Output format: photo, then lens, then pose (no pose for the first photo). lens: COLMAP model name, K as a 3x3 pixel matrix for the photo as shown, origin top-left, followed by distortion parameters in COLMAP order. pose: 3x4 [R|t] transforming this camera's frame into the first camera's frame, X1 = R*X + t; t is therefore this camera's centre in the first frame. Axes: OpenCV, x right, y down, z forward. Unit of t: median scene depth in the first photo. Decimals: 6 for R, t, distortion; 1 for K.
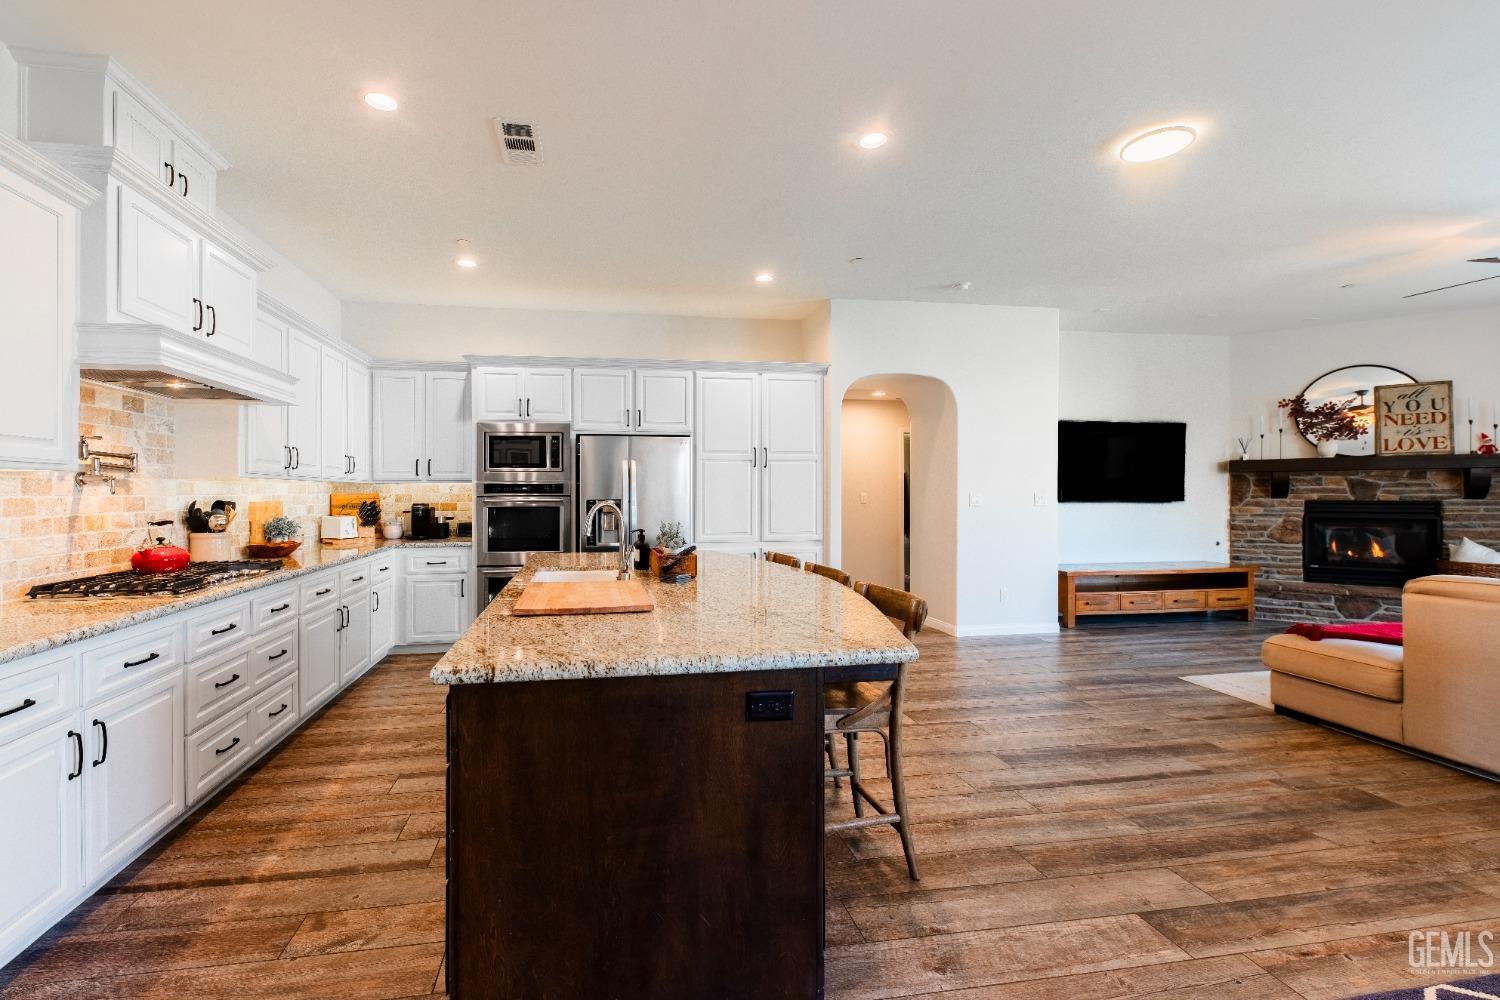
lens RADIAL K [[619.8, 0, 702.4], [0, 619.8, 489.1], [0, 0, 1]] dist [0.008512, -0.002251]
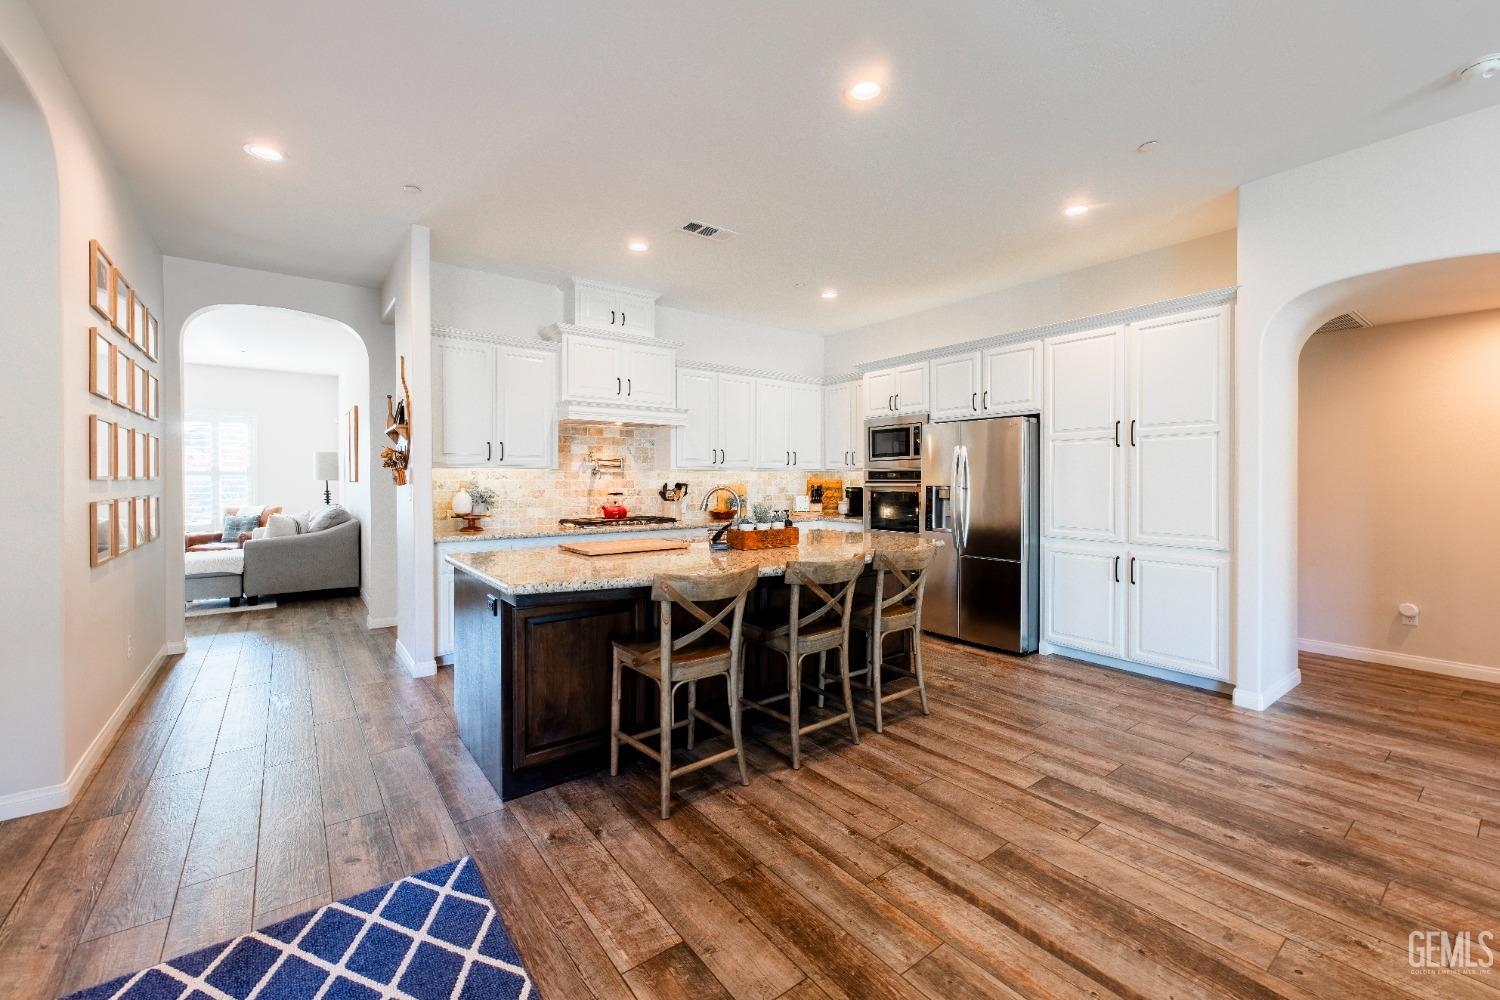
lens RADIAL K [[619.8, 0, 771.9], [0, 619.8, 483.5], [0, 0, 1]] dist [0.008512, -0.002251]
pose [[0.482401, 0.009129, -0.875903, 0.981698], [0.003518, 0.999917, 0.012359, -0.000578], [0.875943, -0.009043, 0.482329, 0.430753]]
